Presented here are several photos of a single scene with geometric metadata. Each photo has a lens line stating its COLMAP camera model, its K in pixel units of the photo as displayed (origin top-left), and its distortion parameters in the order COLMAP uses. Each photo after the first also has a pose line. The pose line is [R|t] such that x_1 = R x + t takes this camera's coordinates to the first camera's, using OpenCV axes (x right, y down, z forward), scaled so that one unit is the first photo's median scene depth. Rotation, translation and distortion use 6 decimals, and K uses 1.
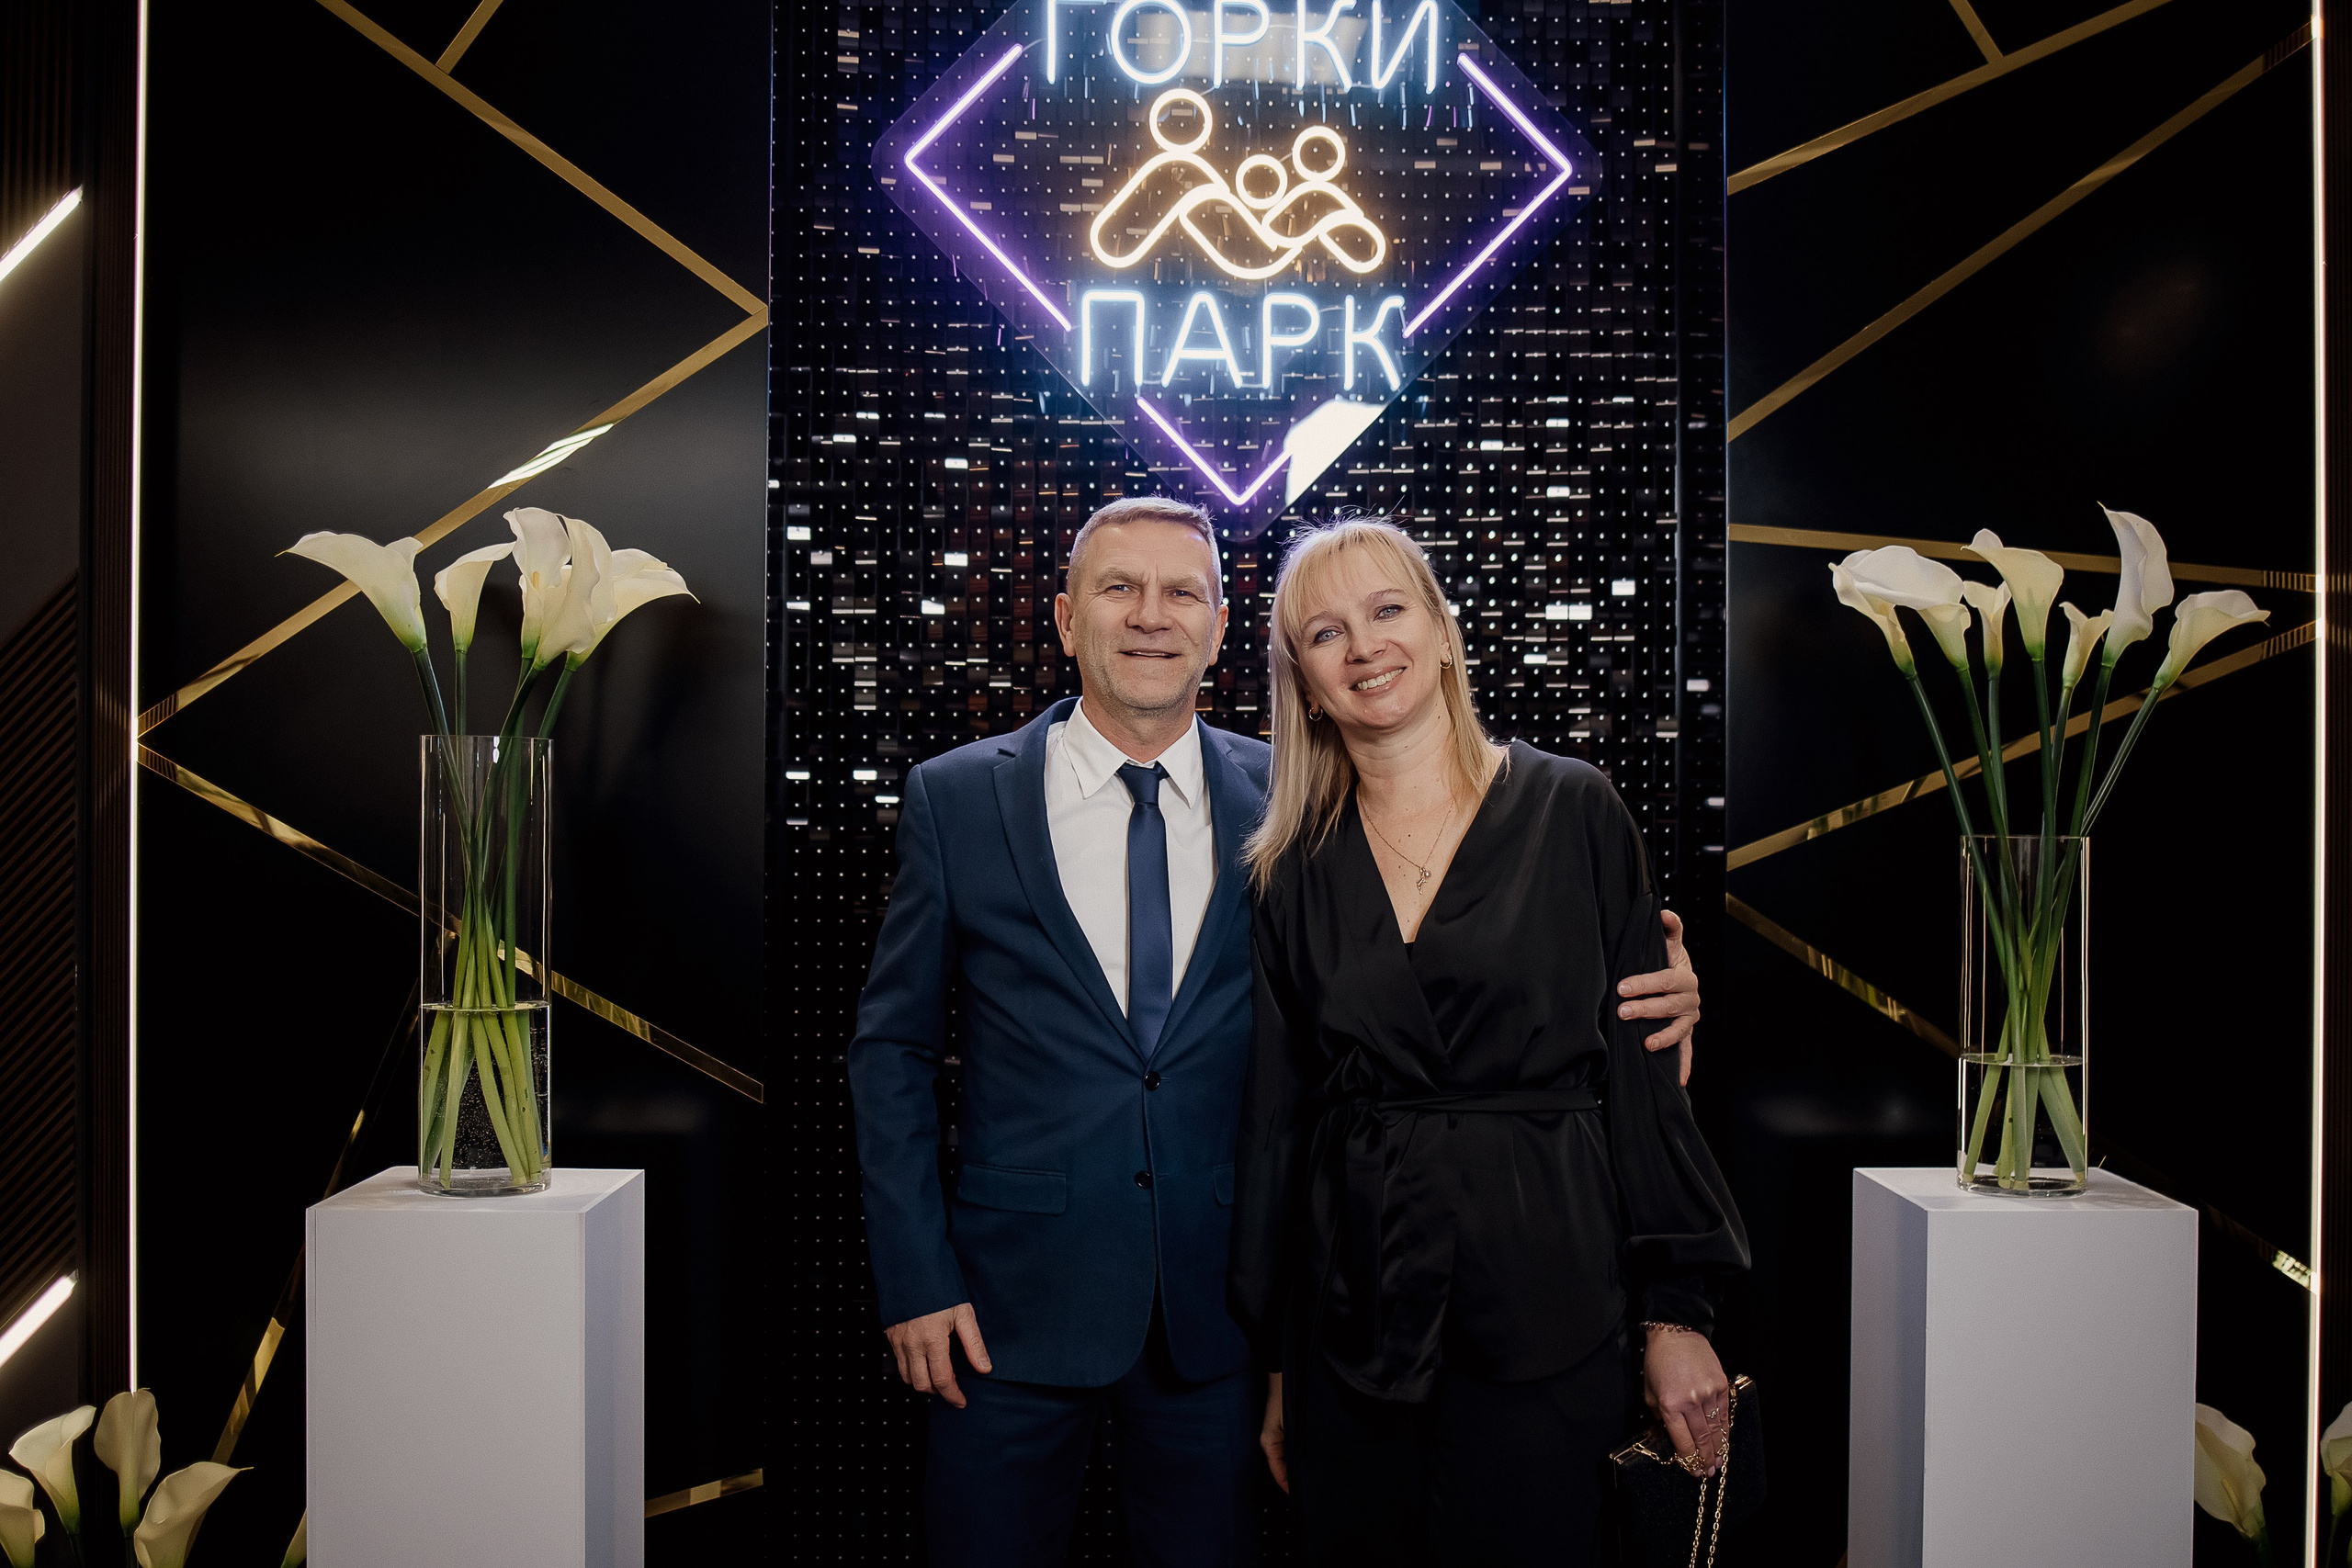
lens RADIAL K [[2496.0, 0, 1191.2], [0, 2496.0, 781.4], [0, 0, 1]] dist [-0.050598, 0.000000]
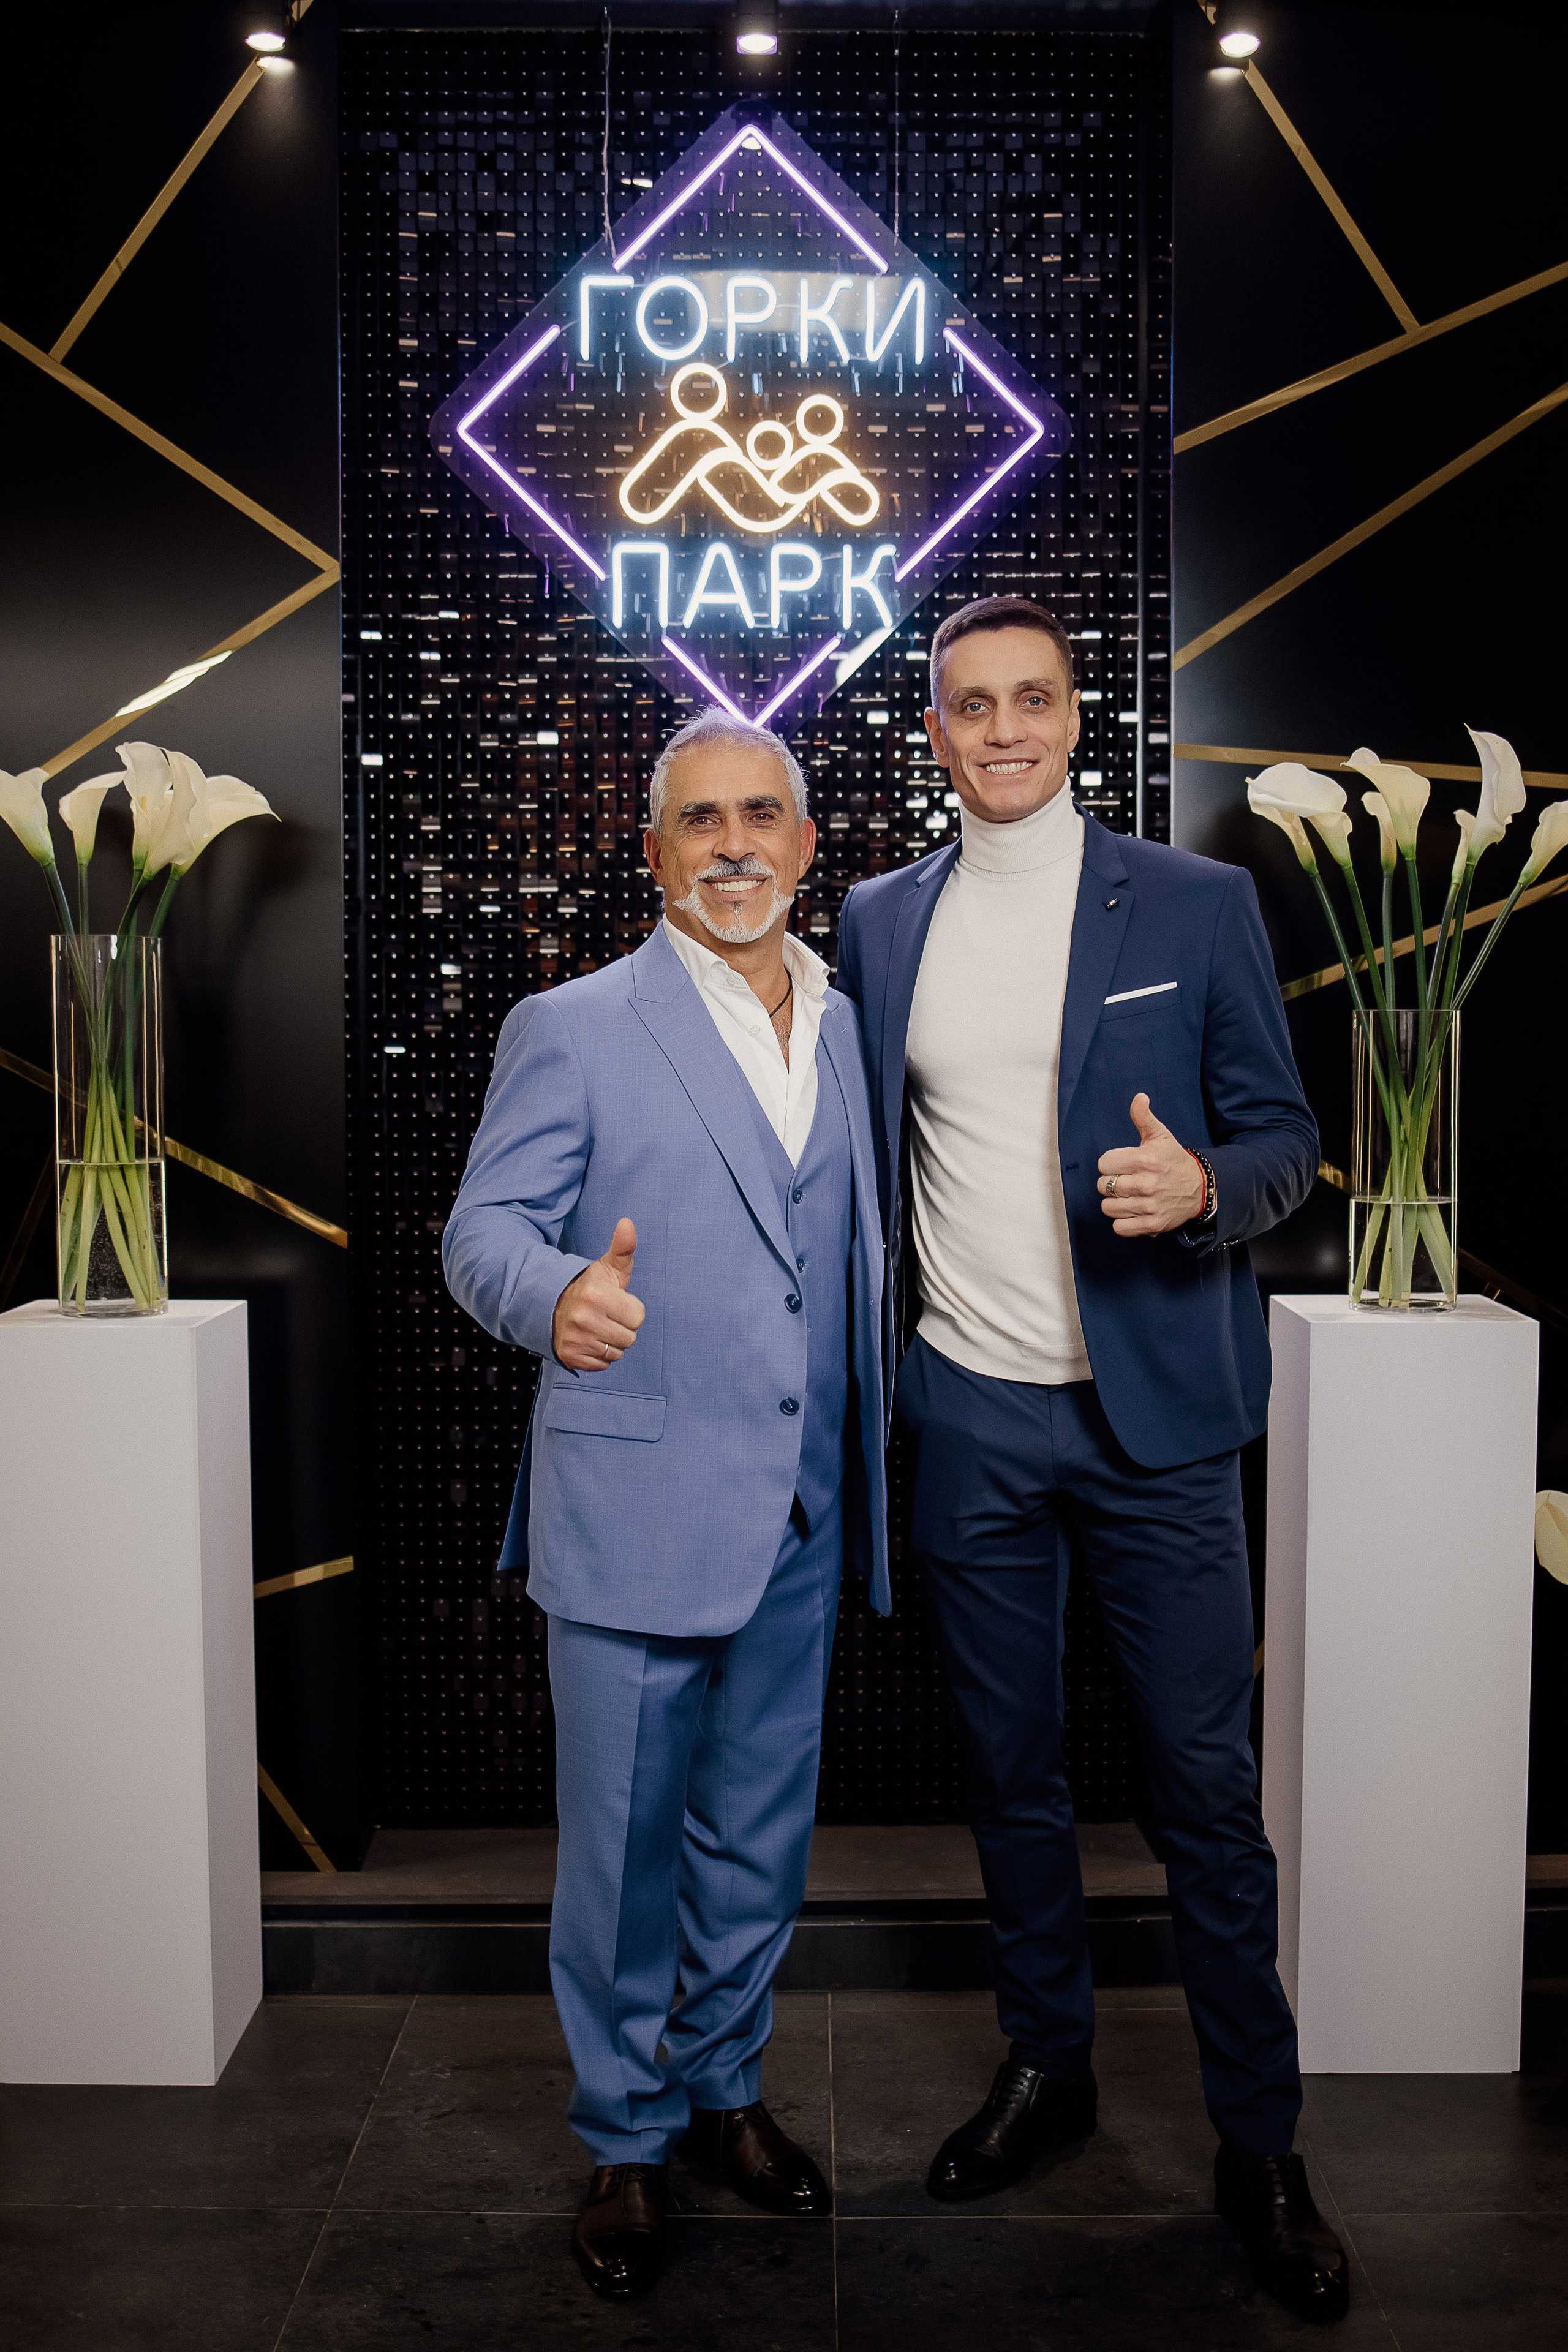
lens RADIAL K [[2496.3, 0, 785.2], [0, 2496.3, 1186.5], [0, 0, 1]] dist [-0.050598, 0.000000]
pose [[0.999736, -0.005960, -0.022186, 0.058566], [0.007616, 0.997131, 0.075315, 0.012346], [0.021674, -0.075464, 0.996913, -0.162115]]
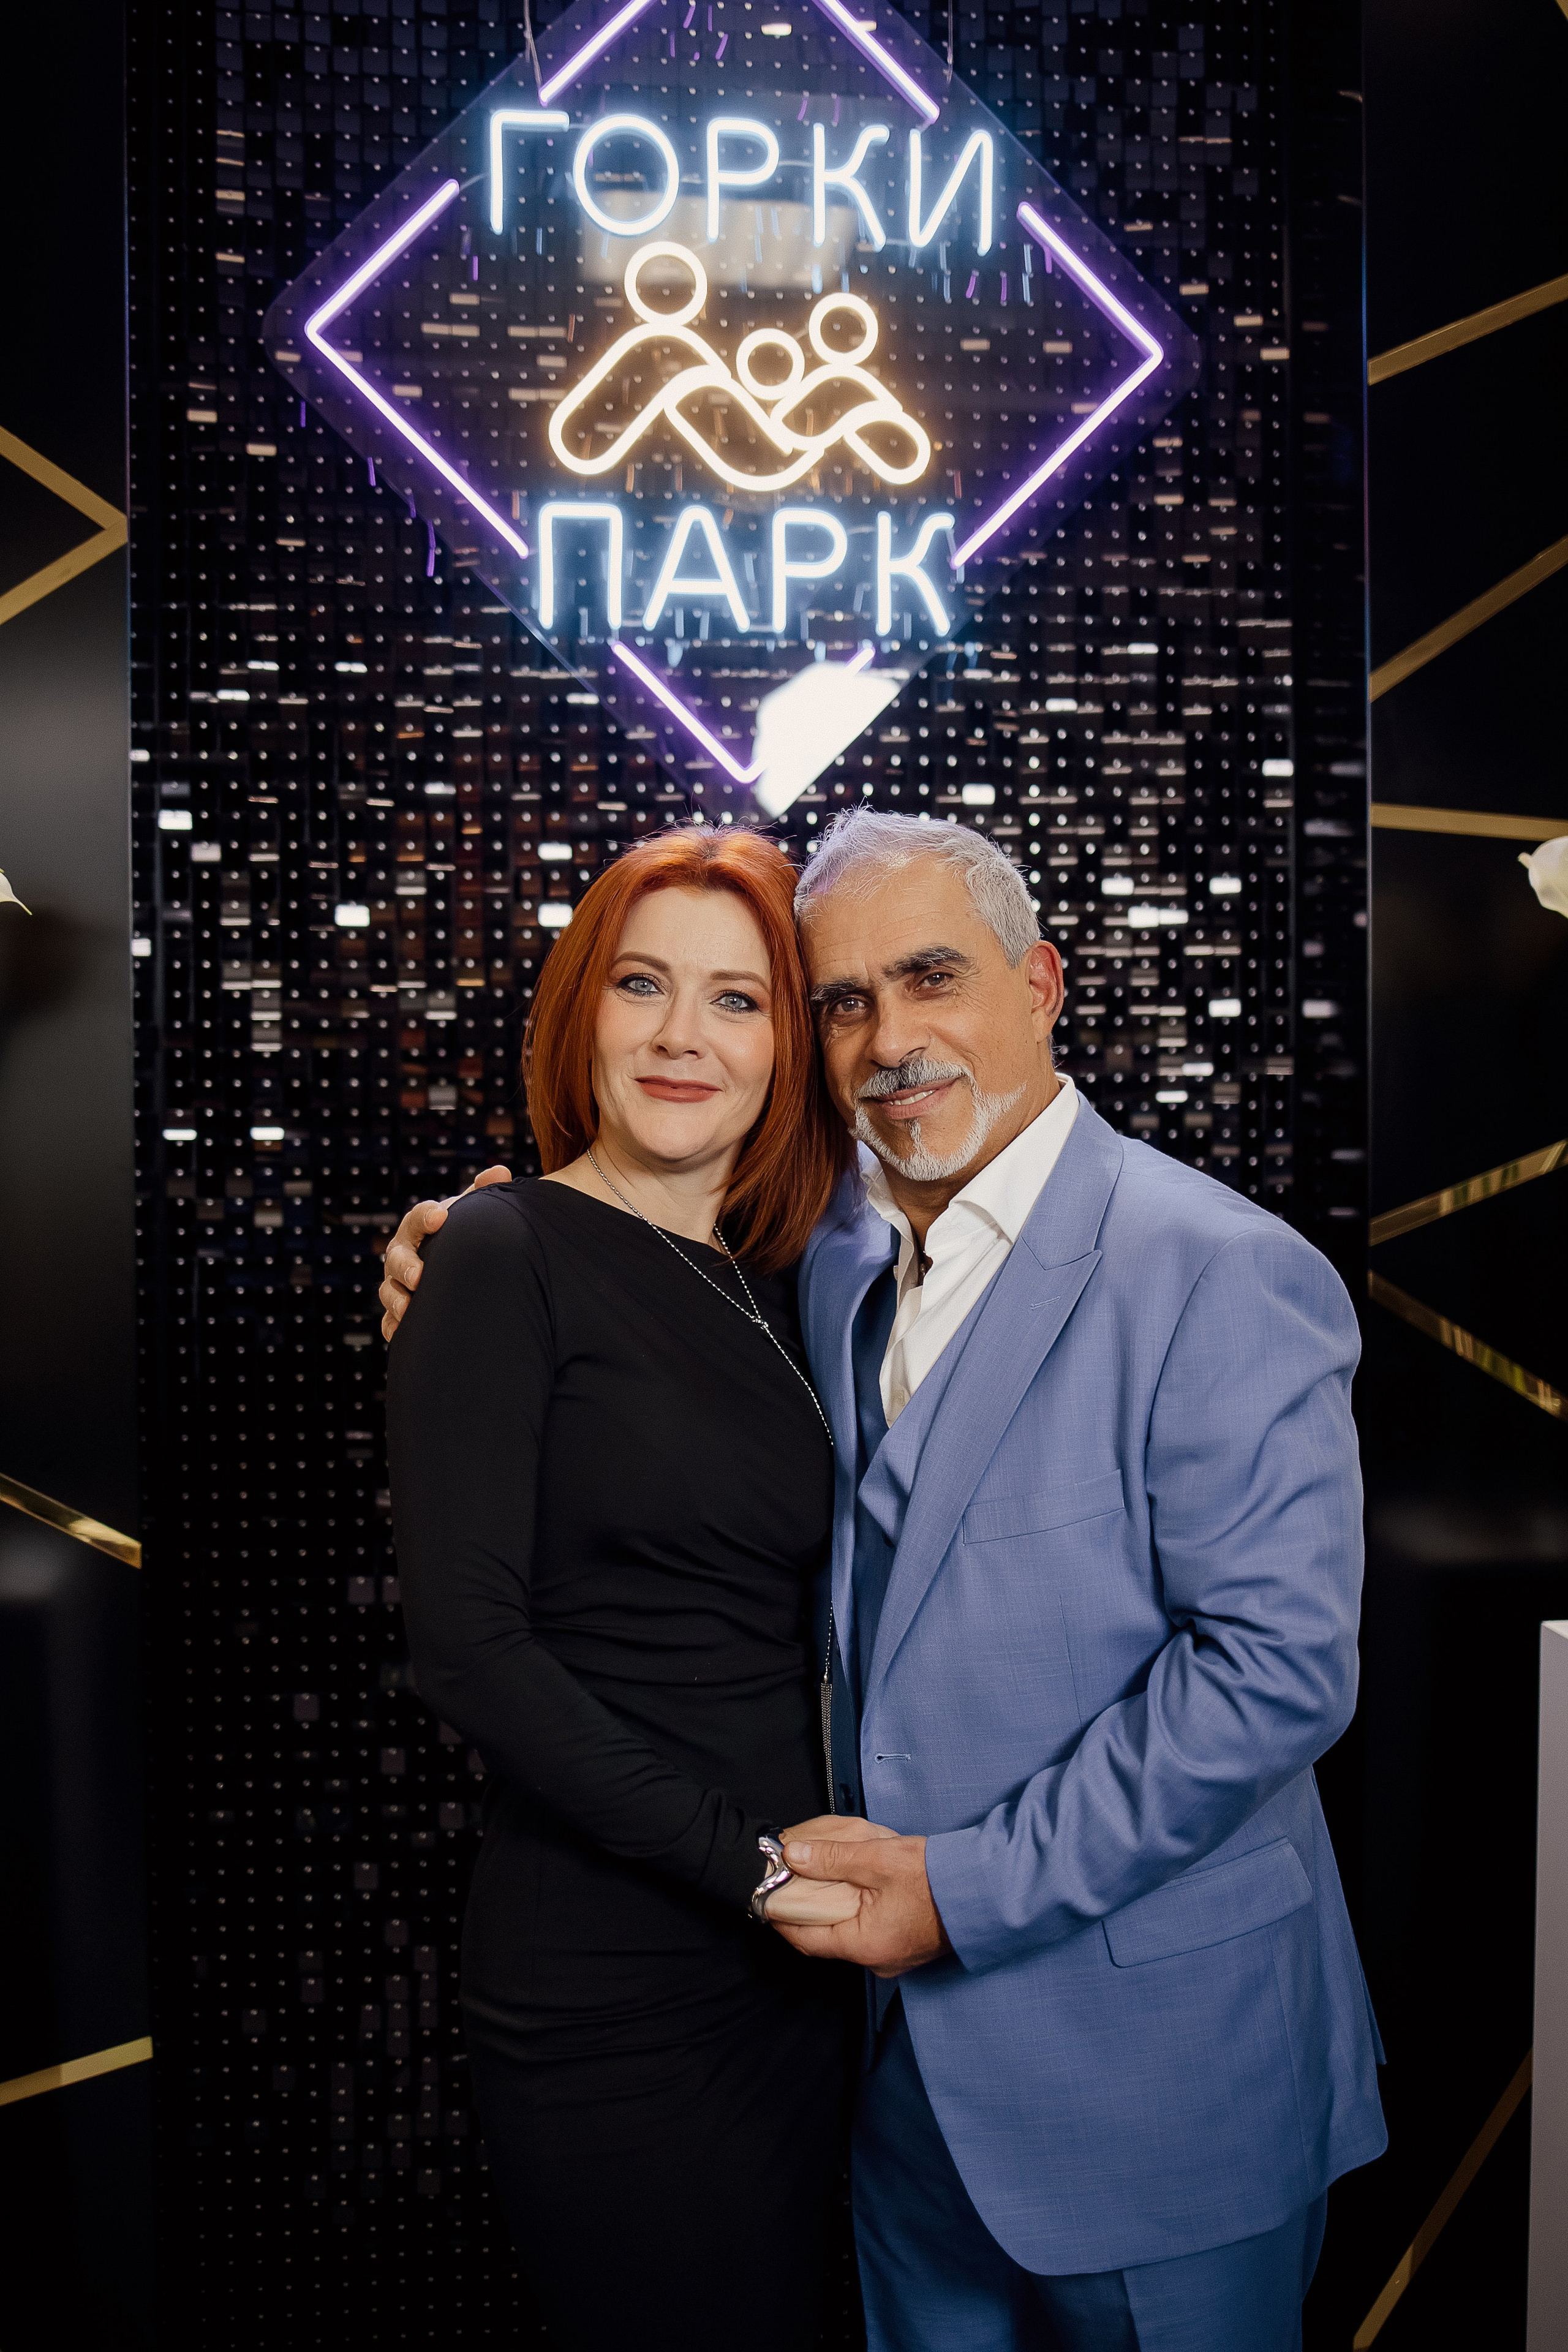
lens RADIAL K [[2496.3, 0, 792.1], [0, 2496.3, 1200.9], [0, 0, 1]] dist [-0.050598, 0.000000]
pose [[0.996989, -0.013838, 0.076300, -0.027812], [0.009927, 0.998629, 0.051397, -0.019776], [-0.076907, -0.050485, 0.995759, 0.214600]]
